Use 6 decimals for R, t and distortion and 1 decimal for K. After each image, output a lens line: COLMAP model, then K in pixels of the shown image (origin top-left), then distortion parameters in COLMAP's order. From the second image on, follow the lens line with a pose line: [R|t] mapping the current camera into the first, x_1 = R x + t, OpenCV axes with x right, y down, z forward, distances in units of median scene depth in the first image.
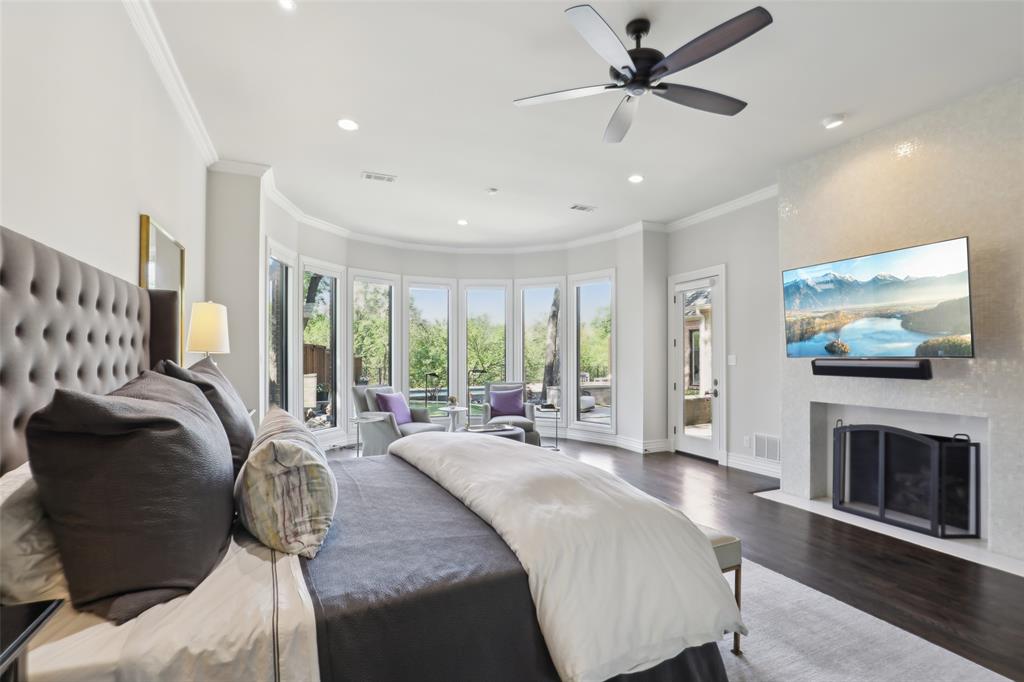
lens RADIAL K [[477.4, 0, 515.4], [0, 477.4, 358.8], [0, 0, 1]] dist [-0.014017, 0.000464]
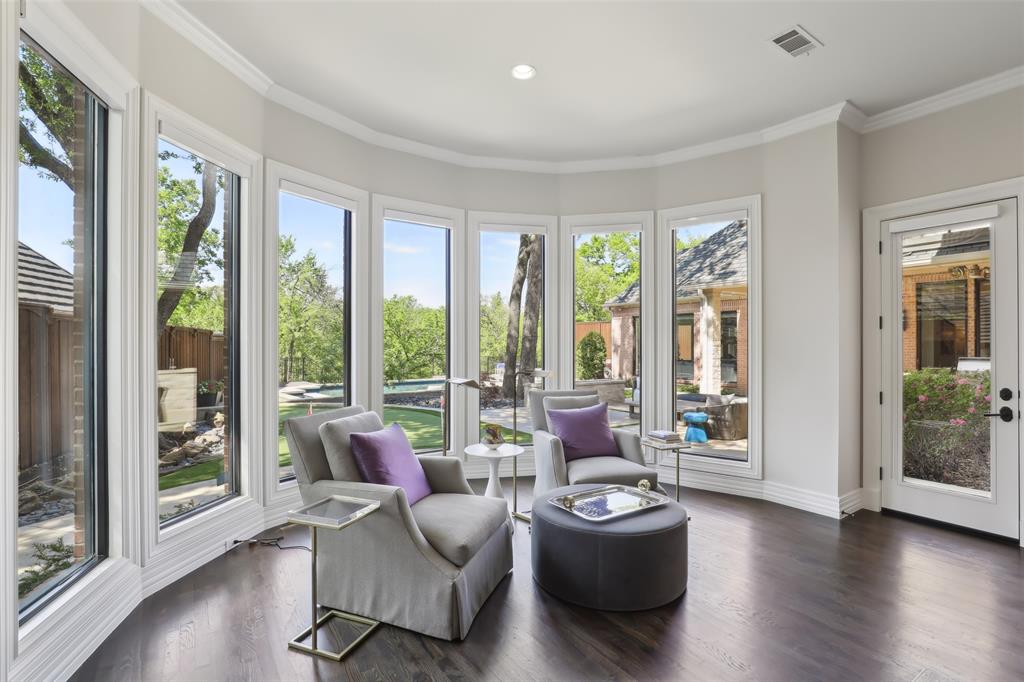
lens RADIAL K [[481.0, 0, 515.8], [0, 481.0, 345.1], [0, 0, 1]] dist [-0.012916, -0.000360]
pose [[0.982402, 0.002429, 0.186765, -0.195437], [-0.001719, 0.999991, -0.003963, -0.002595], [-0.186773, 0.003573, 0.982397, 0.482956]]
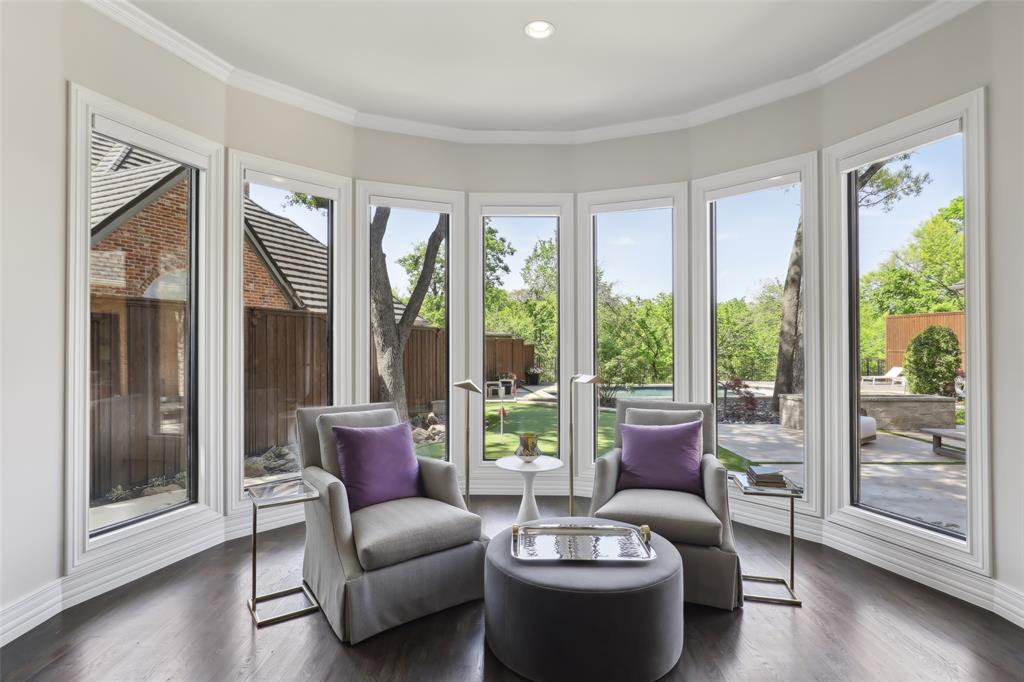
lens RADIAL K [[530.8, 0, 512.0], [0, 530.8, 341.0], [0, 0, 1]] dist [-0.001684, -0.000462]
pose [[0.916785, -0.000393, -0.399381, 0.050053], [-0.003734, 0.999947, -0.009557, -0.003424], [0.399363, 0.010253, 0.916735, 0.521250]]
